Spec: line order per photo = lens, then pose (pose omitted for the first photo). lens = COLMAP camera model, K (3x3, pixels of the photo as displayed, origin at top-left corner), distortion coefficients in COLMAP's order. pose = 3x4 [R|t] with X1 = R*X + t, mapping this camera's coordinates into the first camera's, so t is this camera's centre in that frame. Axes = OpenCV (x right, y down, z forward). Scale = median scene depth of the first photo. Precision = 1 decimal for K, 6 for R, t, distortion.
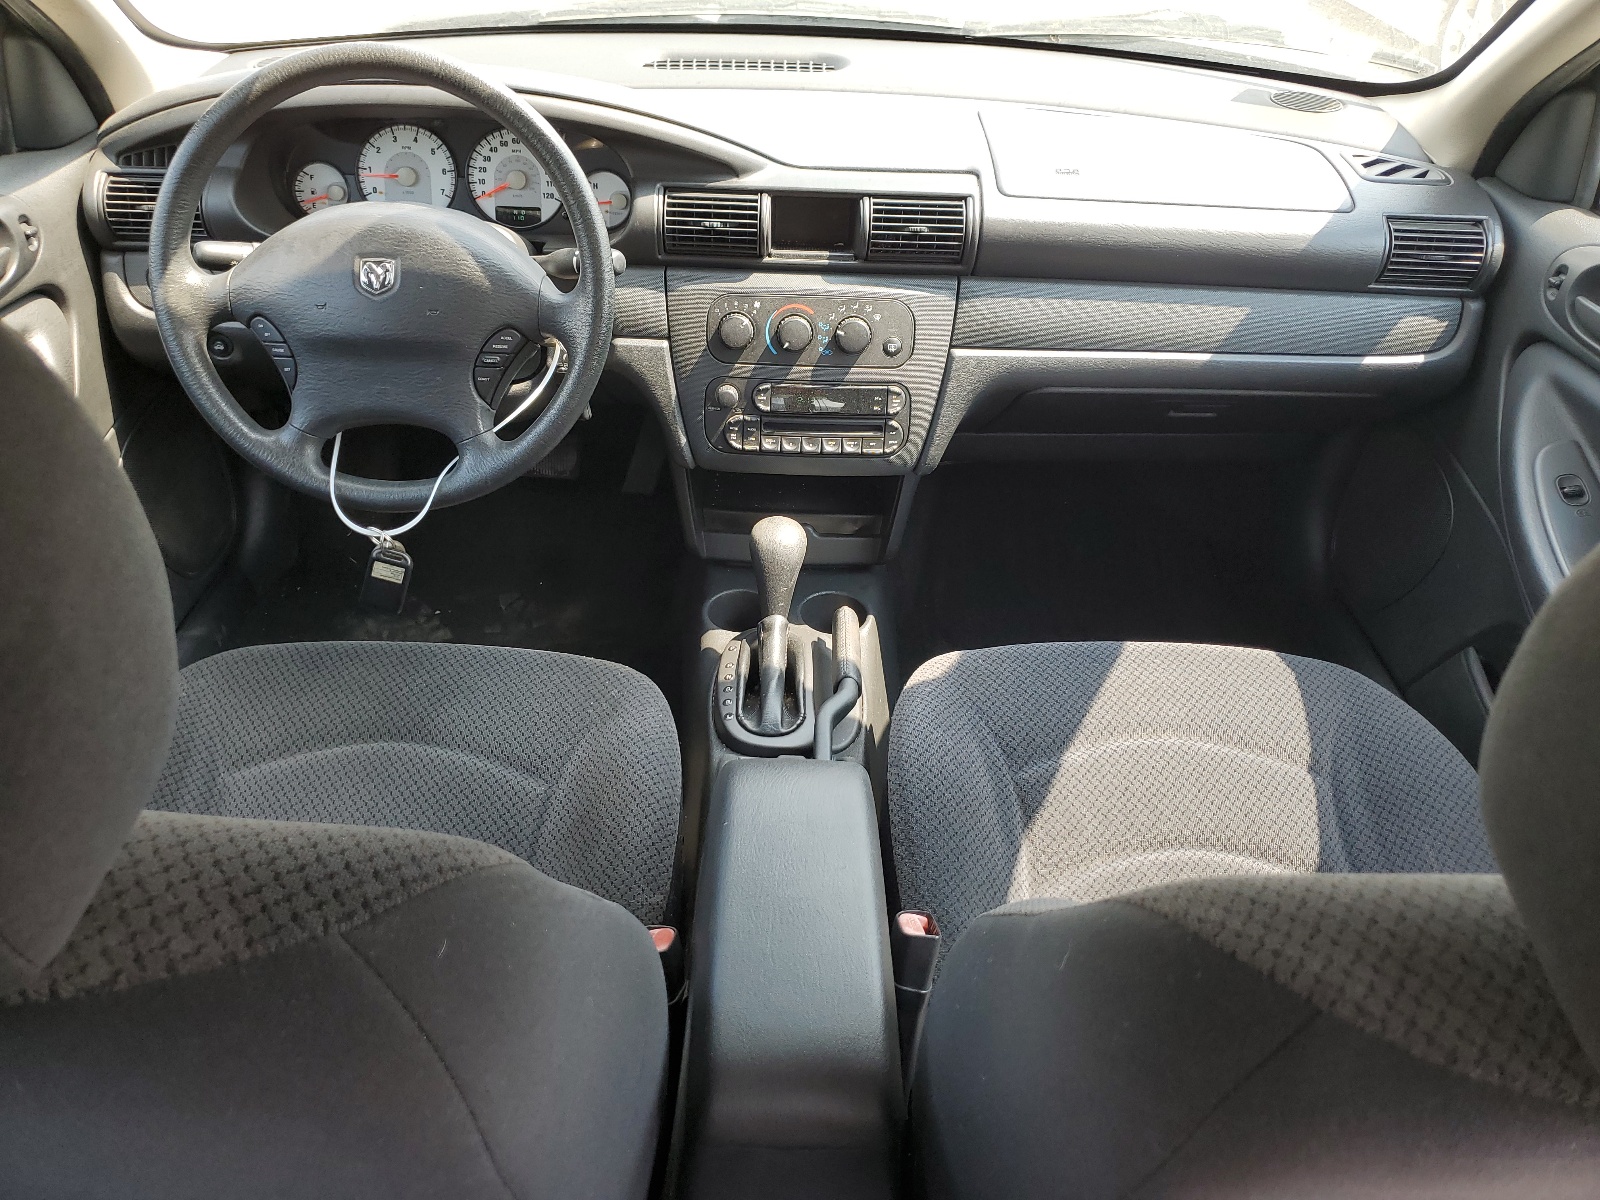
lens RADIAL K [[1213.0, 0, 804.1], [0, 1213.0, 596.7], [0, 0, 1]] dist [-0.003896, -0.000960]
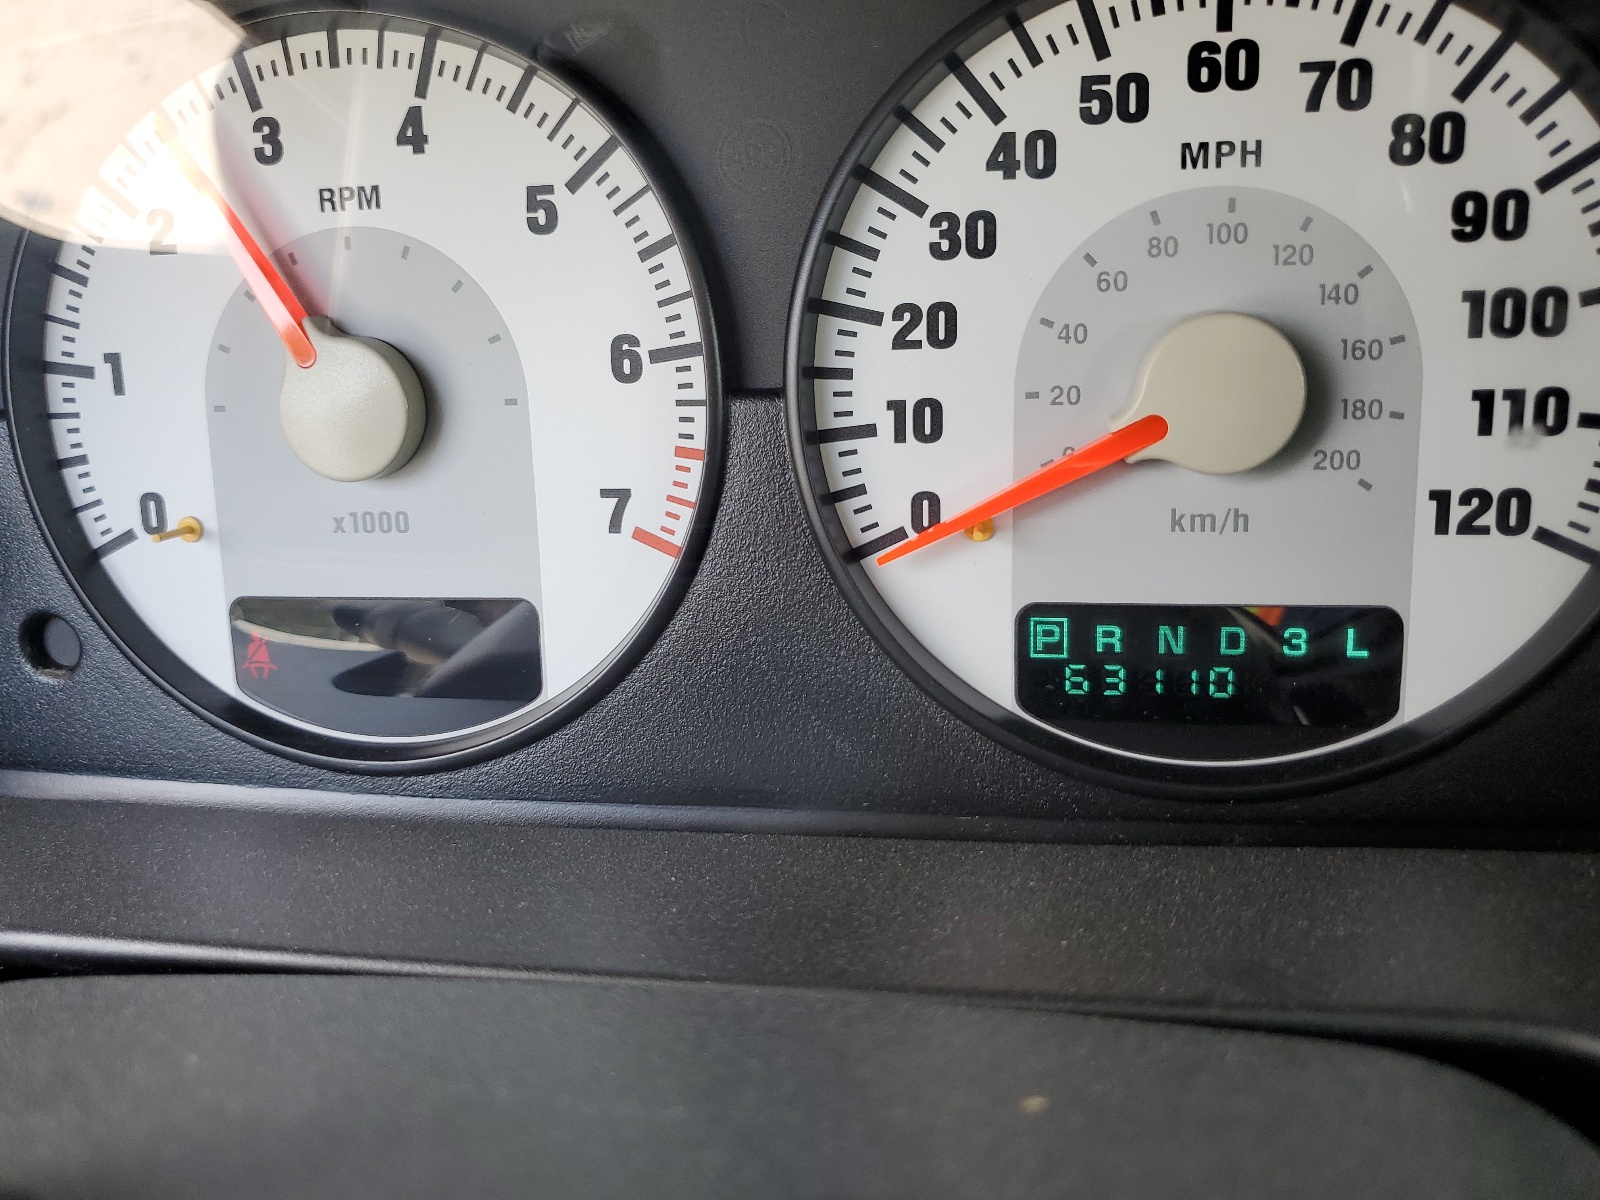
lens RADIAL K [[1213.0, 0, 799.2], [0, 1213.0, 602.0], [0, 0, 1]] dist [-0.003896, -0.000960]
pose [[0.975545, -0.011018, -0.219523, -0.251730], [-0.013040, 0.994083, -0.107842, -0.312094], [0.219412, 0.108067, 0.969629, 0.883865]]
